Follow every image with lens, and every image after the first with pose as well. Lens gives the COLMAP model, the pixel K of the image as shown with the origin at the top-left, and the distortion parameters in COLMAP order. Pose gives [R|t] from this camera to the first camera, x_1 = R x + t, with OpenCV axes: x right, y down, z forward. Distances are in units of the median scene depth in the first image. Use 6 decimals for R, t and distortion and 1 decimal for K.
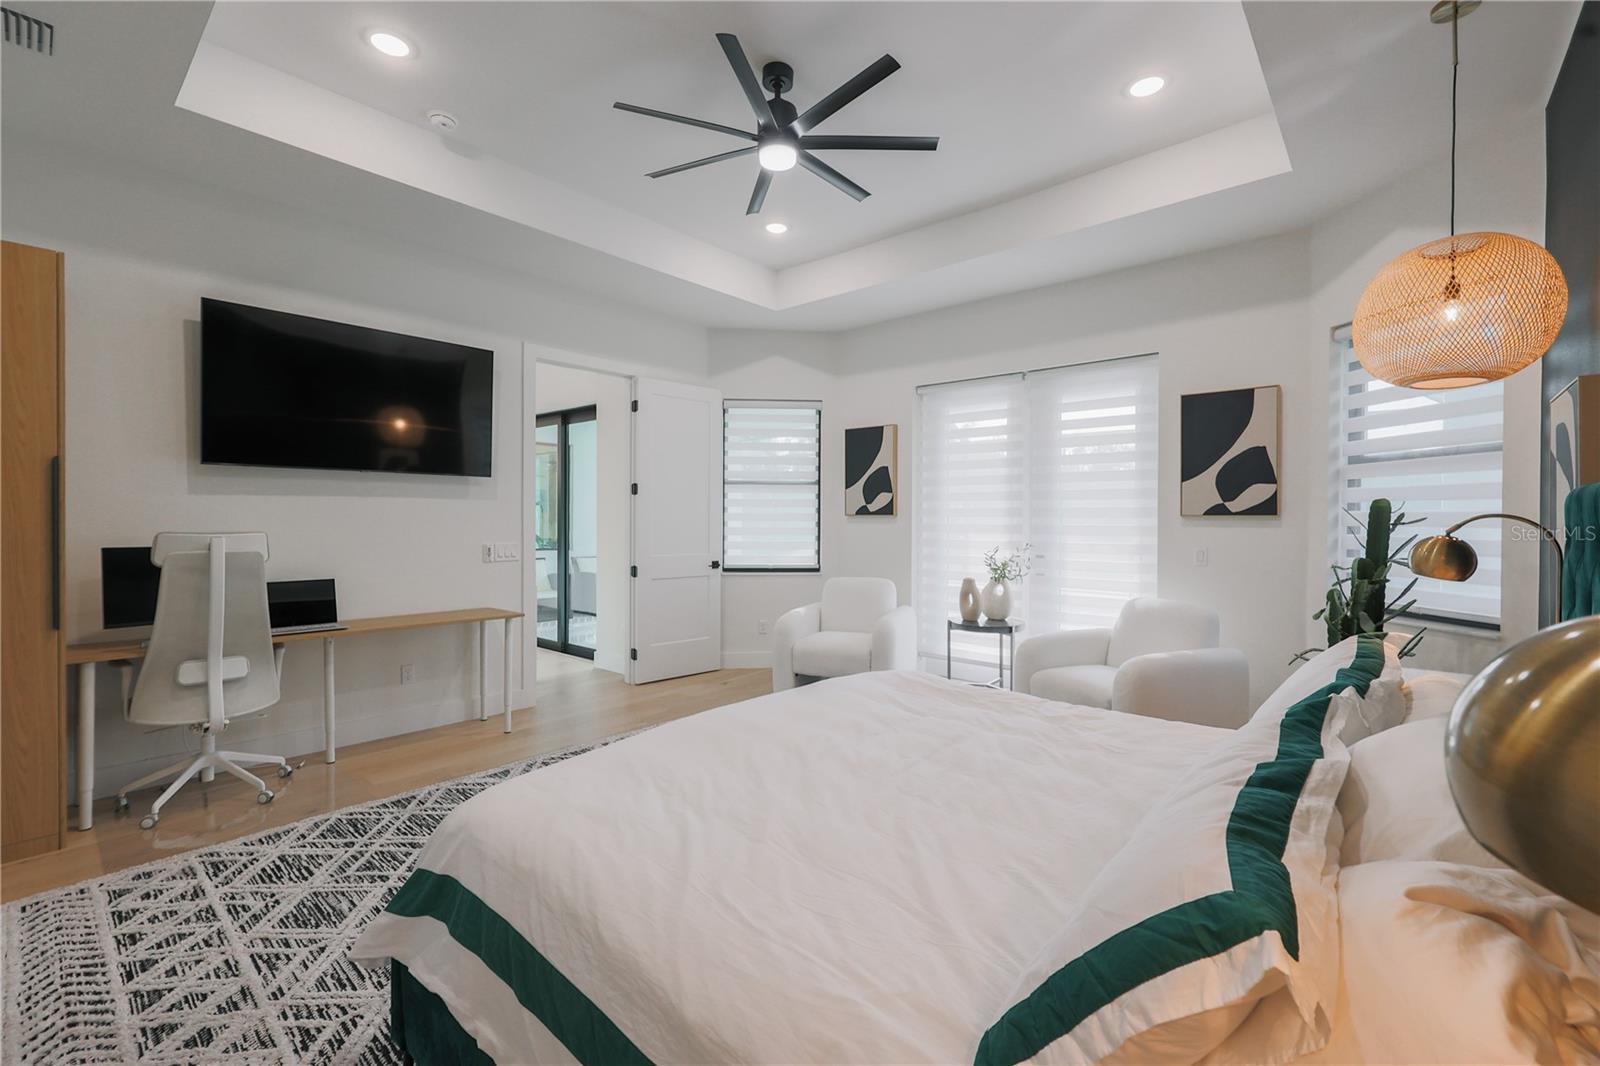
lens RADIAL K [[689.7, 0, 801.0], [0, 689.7, 524.7], [0, 0, 1]] dist [0.000534, -0.000016]
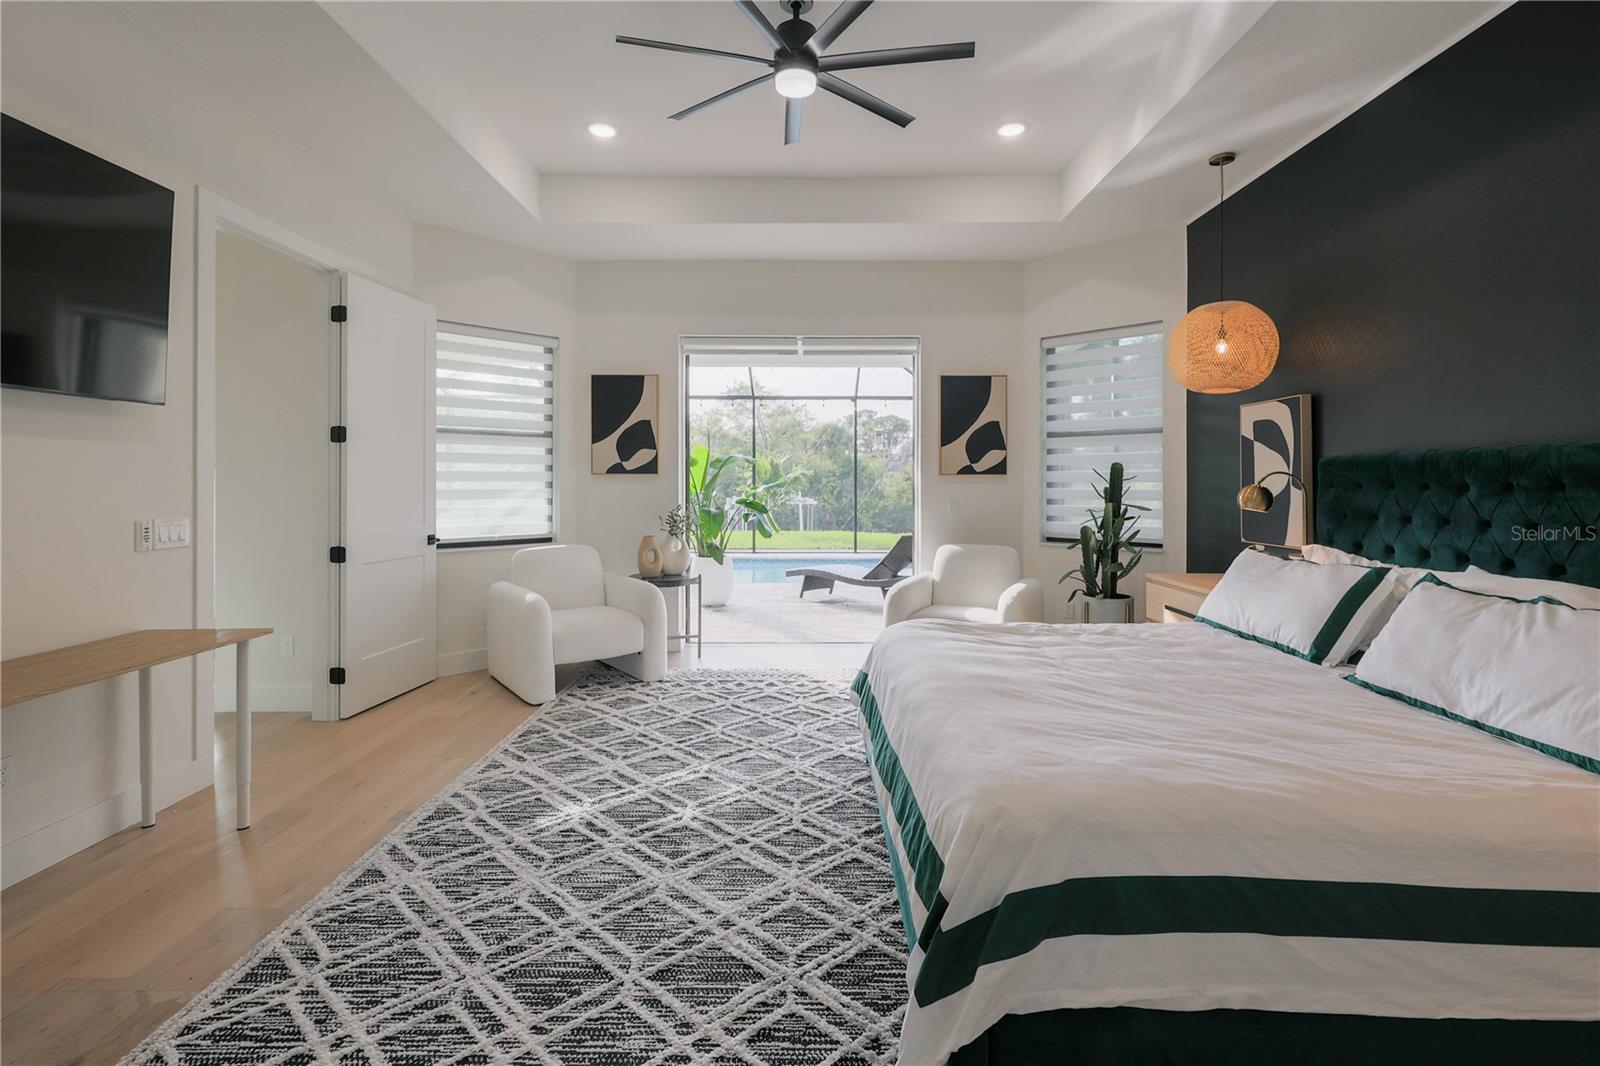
lens RADIAL K [[737.7, 0, 802.1], [0, 737.7, 491.7], [0, 0, 1]] dist [0.000882, 0.000041]
pose [[0.751483, -0.014564, 0.659592, -0.508584], [0.008071, 0.999884, 0.012883, -0.001853], [-0.659704, -0.004358, 0.751513, 0.194265]]
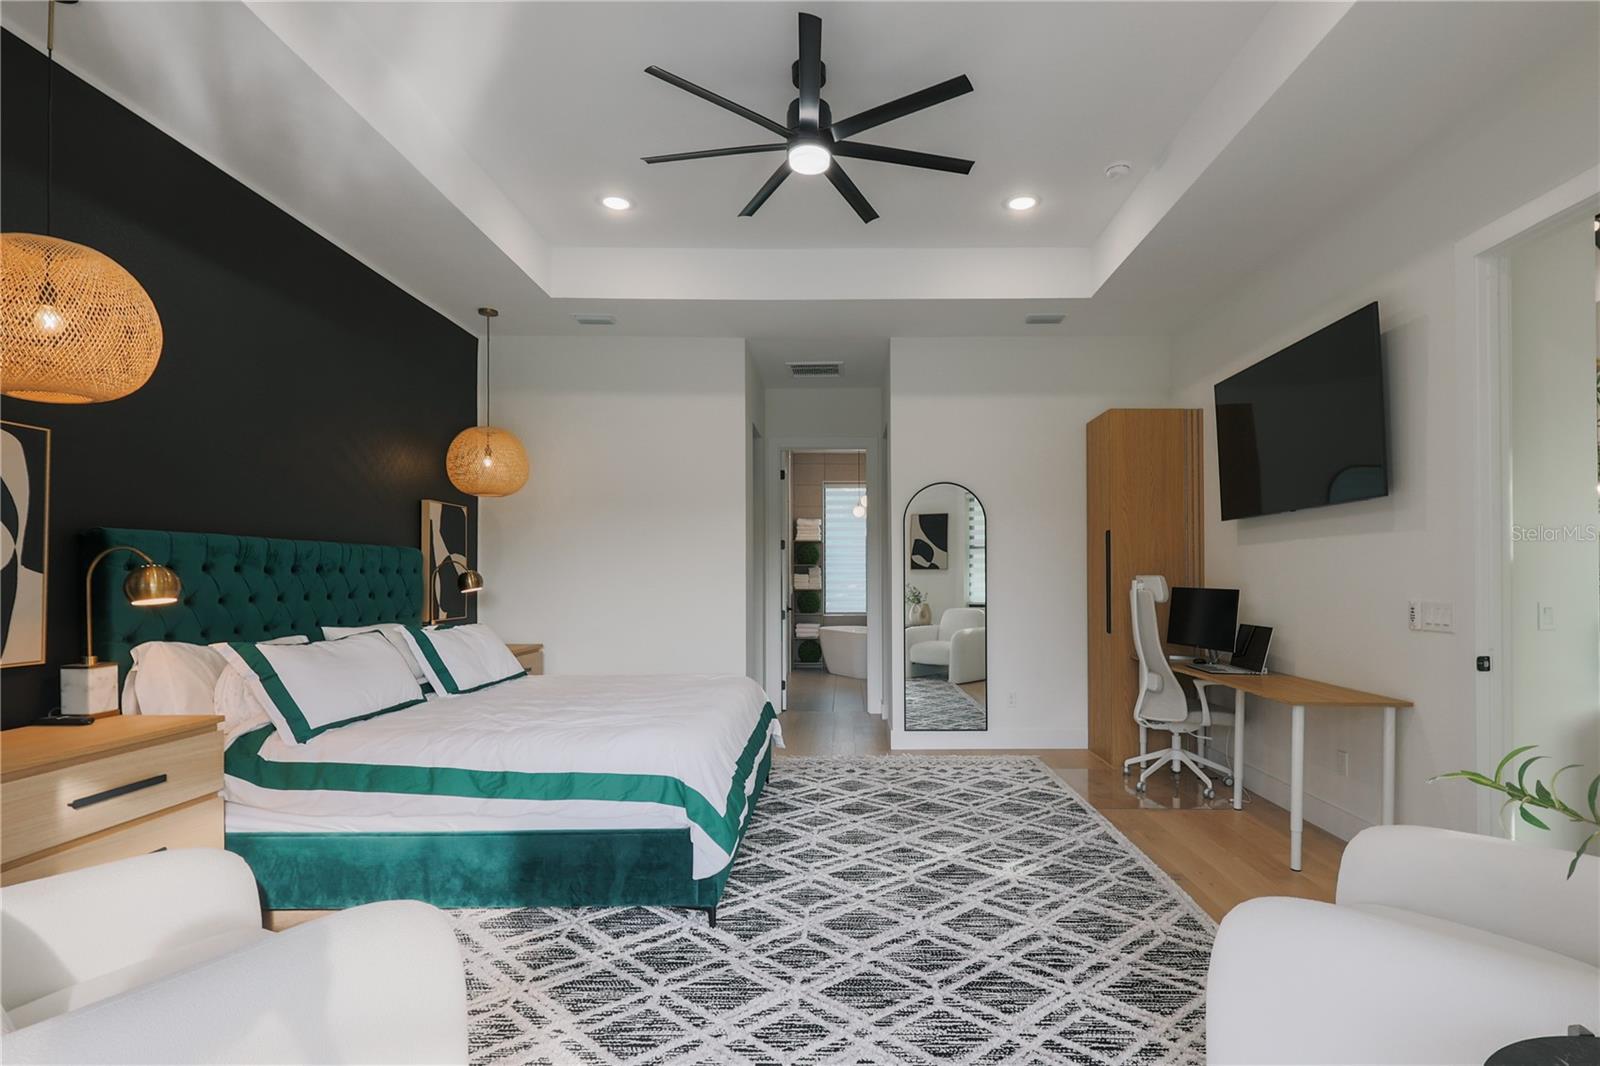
lens RADIAL K [[775.3, 0, 832.0], [0, 775.3, 603.6], [0, 0, 1]] dist [-0.019472, -0.000065]
pose [[-0.742487, 0.018128, -0.669615, 0.471909], [-0.003801, 0.999504, 0.031274, 0.014104], [0.669849, 0.025765, -0.742050, 1.330619]]
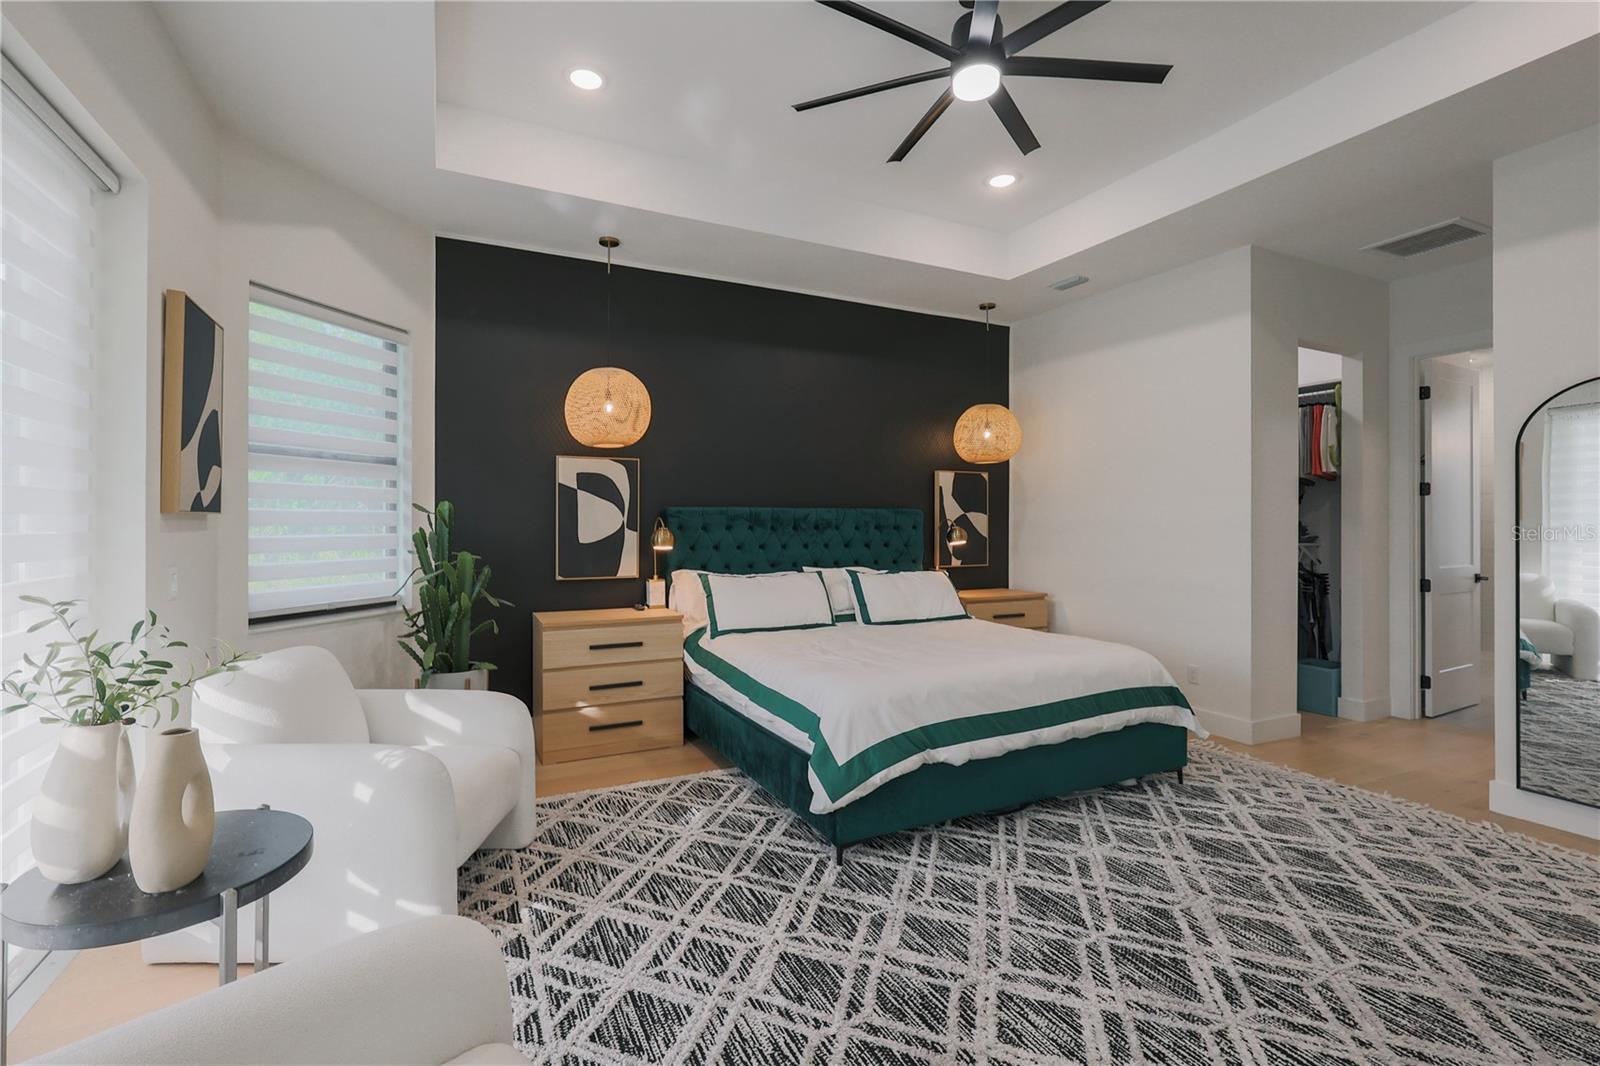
lens RADIAL K [[698.6, 0, 800.0], [0, 698.6, 533.0], [0, 0, 1]] dist [0.000112, -0.000069]
pose [[-0.929230, -0.007010, 0.369434, -0.107862], [-0.002288, 0.999910, 0.013218, -0.001890], [-0.369494, 0.011437, -0.929163, 1.388300]]
